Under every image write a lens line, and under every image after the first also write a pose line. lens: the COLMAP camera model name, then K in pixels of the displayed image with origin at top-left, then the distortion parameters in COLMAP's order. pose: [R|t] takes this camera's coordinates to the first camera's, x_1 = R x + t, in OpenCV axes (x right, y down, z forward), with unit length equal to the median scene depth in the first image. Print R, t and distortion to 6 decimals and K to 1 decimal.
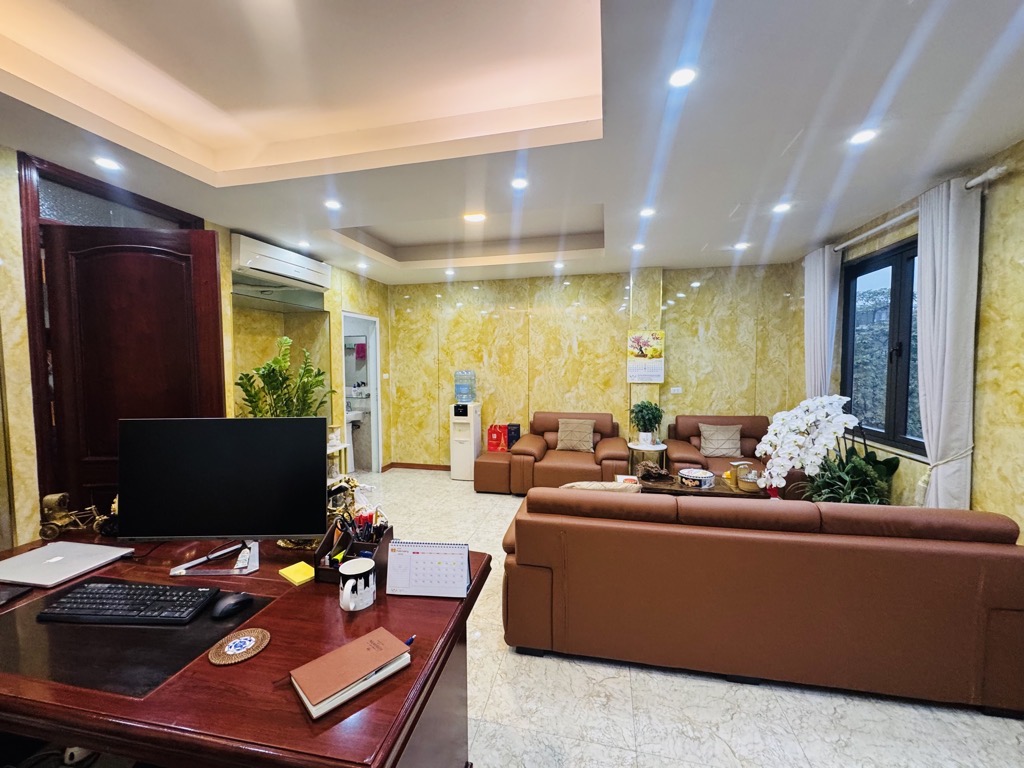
lens RADIAL K [[409.8, 0, 512.0], [0, 409.8, 384.0], [0, 0, 1]] dist [-0.001162, 0.000344]
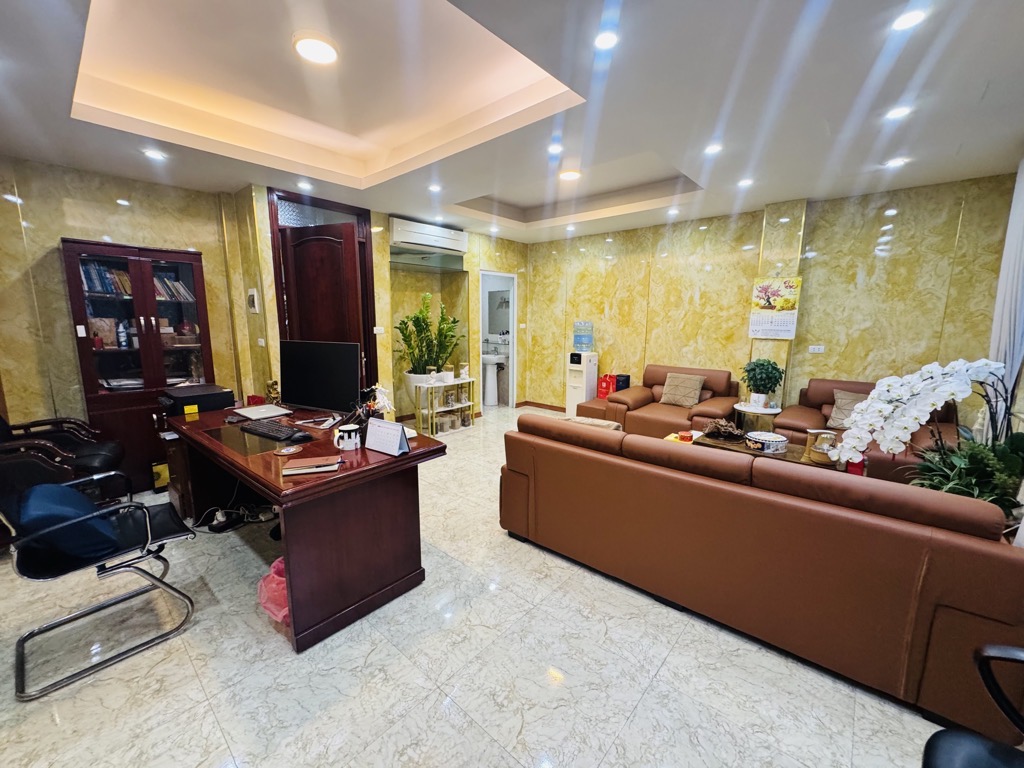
lens RADIAL K [[409.8, 0, 512.0], [0, 409.8, 384.0], [0, 0, 1]] dist [-0.001162, 0.000344]
pose [[0.879159, 0.086581, -0.468597, 0.257104], [-0.034368, 0.992315, 0.118868, 0.008293], [0.475288, -0.088399, 0.875378, -0.043630]]
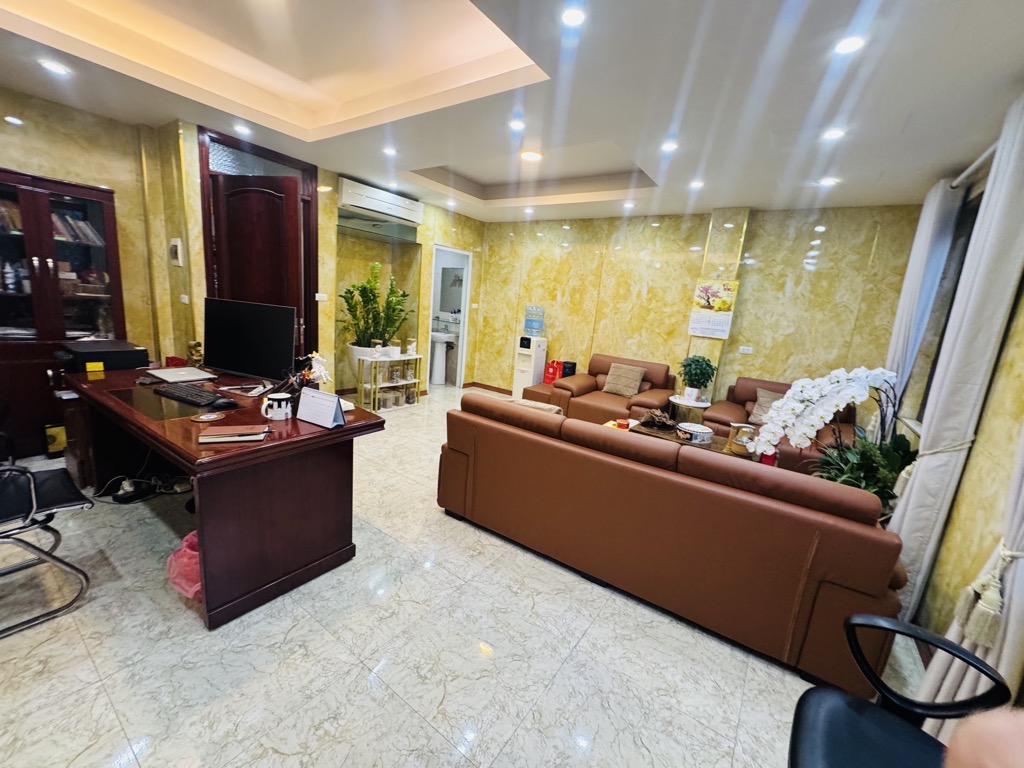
lens RADIAL K [[409.8, 0, 512.0], [0, 409.8, 384.0], [0, 0, 1]] dist [-0.001162, 0.000344]
pose [[0.921507, 0.161240, -0.353307, 0.262018], [-0.113690, 0.981885, 0.151577, 0.011452], [0.371347, -0.099512, 0.923146, -0.039284]]
